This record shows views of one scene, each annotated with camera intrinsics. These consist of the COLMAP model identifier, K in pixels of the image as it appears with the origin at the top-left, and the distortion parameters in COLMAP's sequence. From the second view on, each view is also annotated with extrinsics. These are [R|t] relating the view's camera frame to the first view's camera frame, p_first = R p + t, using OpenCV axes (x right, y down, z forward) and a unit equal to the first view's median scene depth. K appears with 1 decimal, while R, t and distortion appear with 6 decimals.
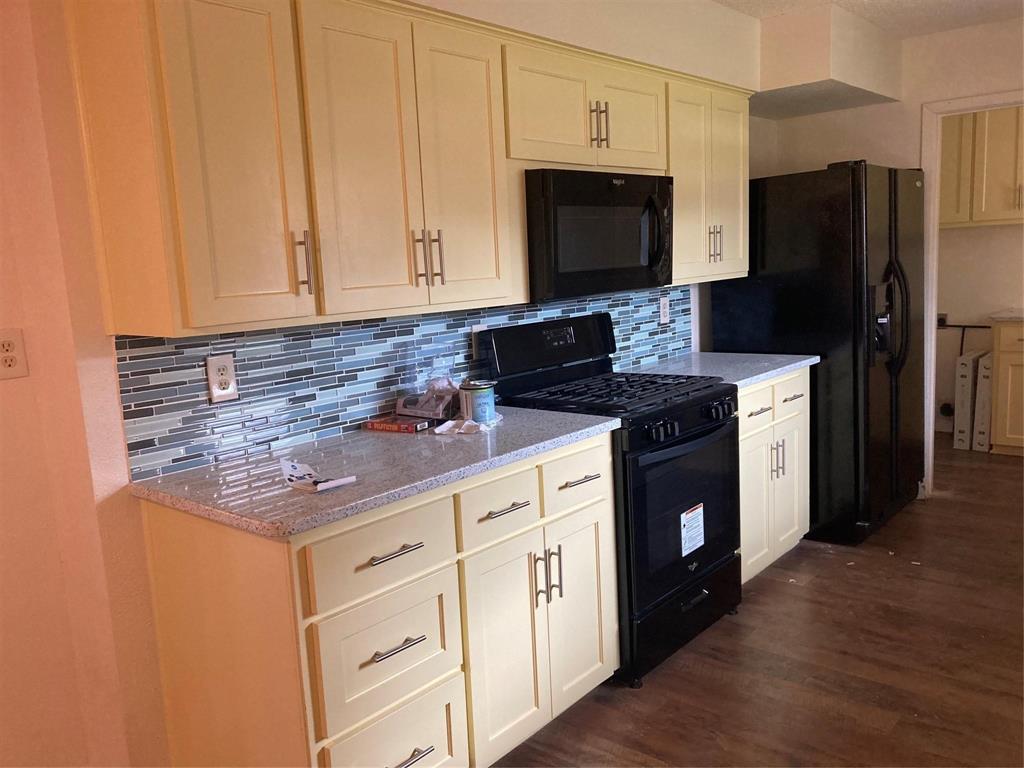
lens RADIAL K [[854.0, 0, 508.1], [0, 854.0, 382.2], [0, 0, 1]] dist [0.031442, -0.035689]
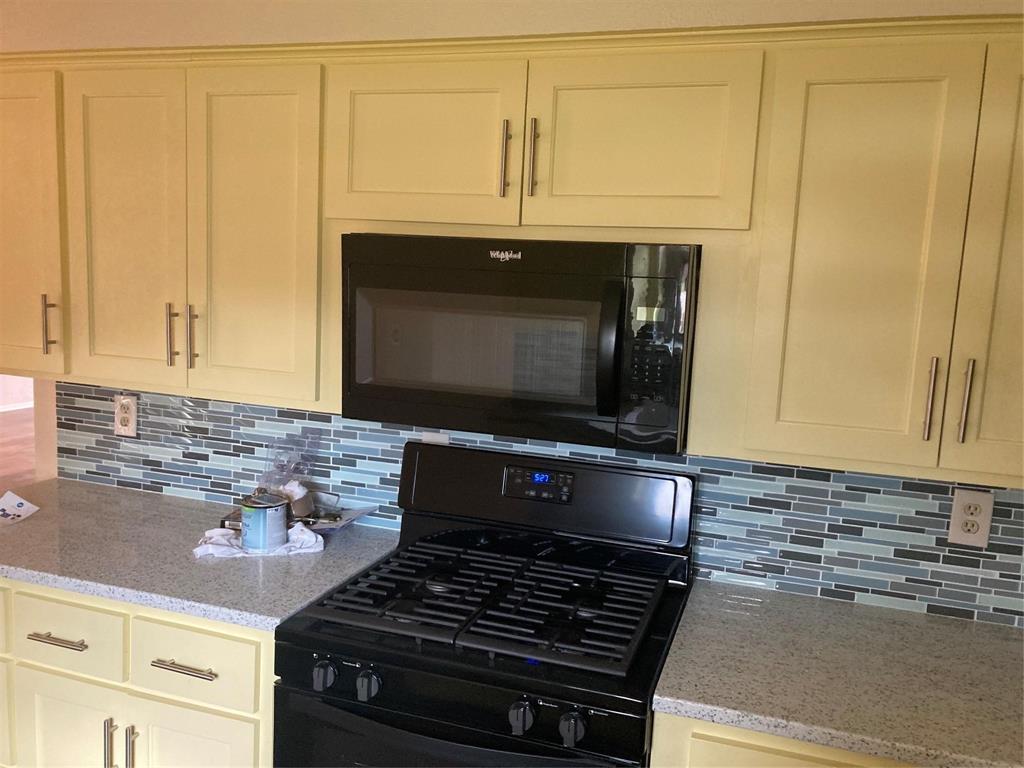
lens RADIAL K [[854.0, 0, 509.7], [0, 854.0, 386.2], [0, 0, 1]] dist [0.031442, -0.035689]
pose [[0.370596, 0.192435, -0.908640, 0.754795], [-0.197572, 0.972244, 0.125324, -0.245727], [0.907537, 0.133078, 0.398330, 0.872412]]
